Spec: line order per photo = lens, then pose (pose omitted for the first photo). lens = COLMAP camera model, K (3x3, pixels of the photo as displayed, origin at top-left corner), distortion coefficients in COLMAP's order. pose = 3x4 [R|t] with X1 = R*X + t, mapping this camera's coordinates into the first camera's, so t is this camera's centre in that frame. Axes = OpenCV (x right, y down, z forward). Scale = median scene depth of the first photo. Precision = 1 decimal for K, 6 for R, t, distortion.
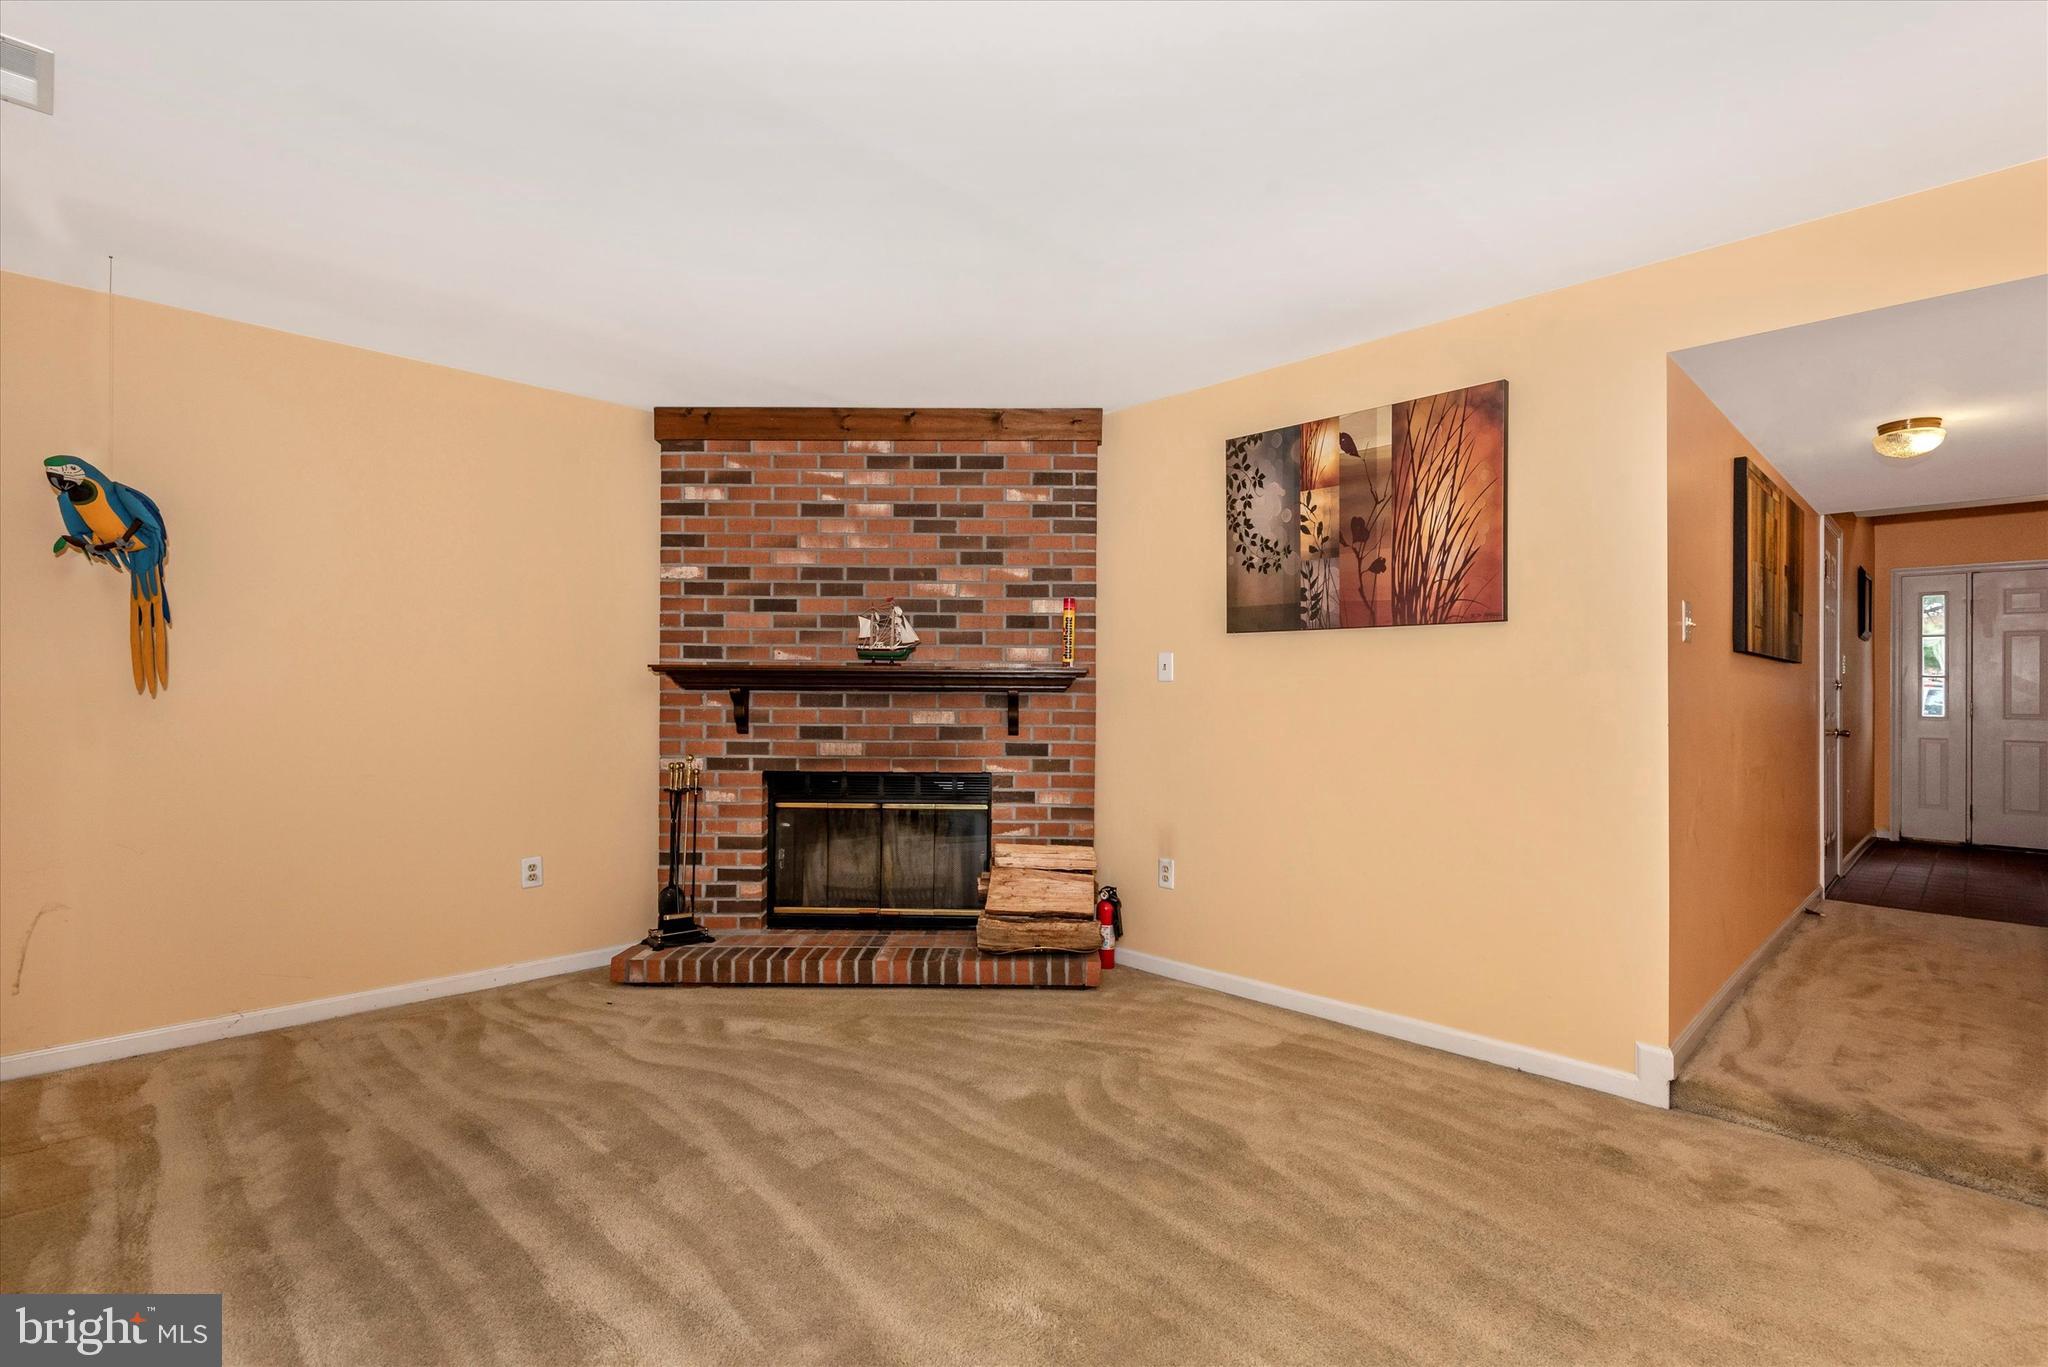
lens RADIAL K [[936.2, 0, 1019.4], [0, 936.2, 693.4], [0, 0, 1]] dist [0.008936, -0.003531]
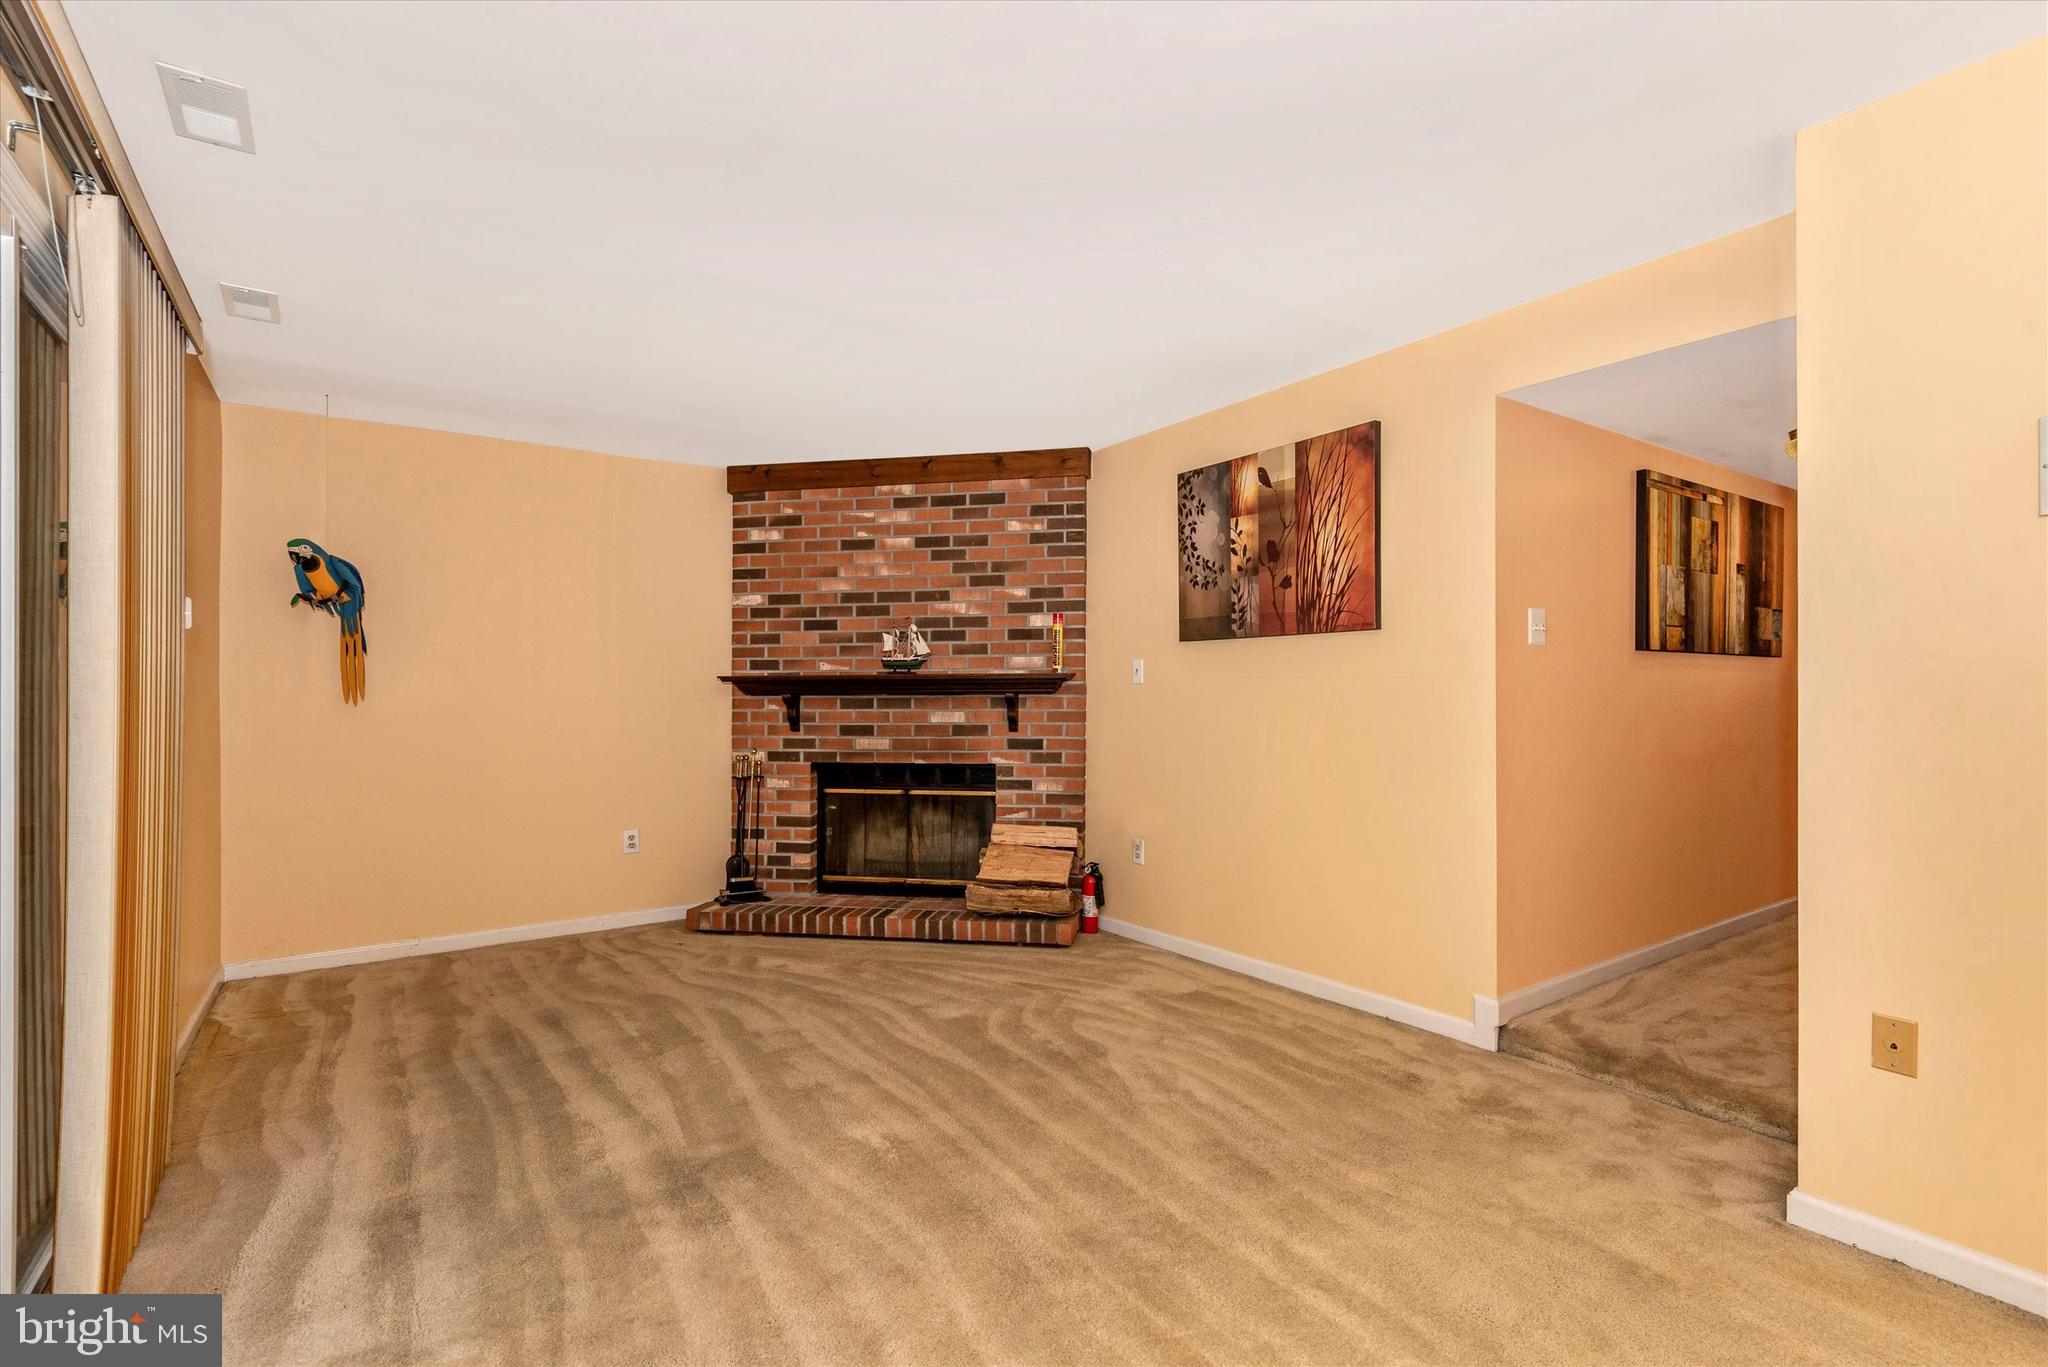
lens RADIAL K [[936.2, 0, 1027.6], [0, 936.2, 681.9], [0, 0, 1]] dist [0.008936, -0.003531]
pose [[0.986228, -0.012975, -0.164880, 0.247582], [0.010752, 0.999839, -0.014370, -0.000263], [0.165040, 0.012399, 0.986209, -0.180857]]
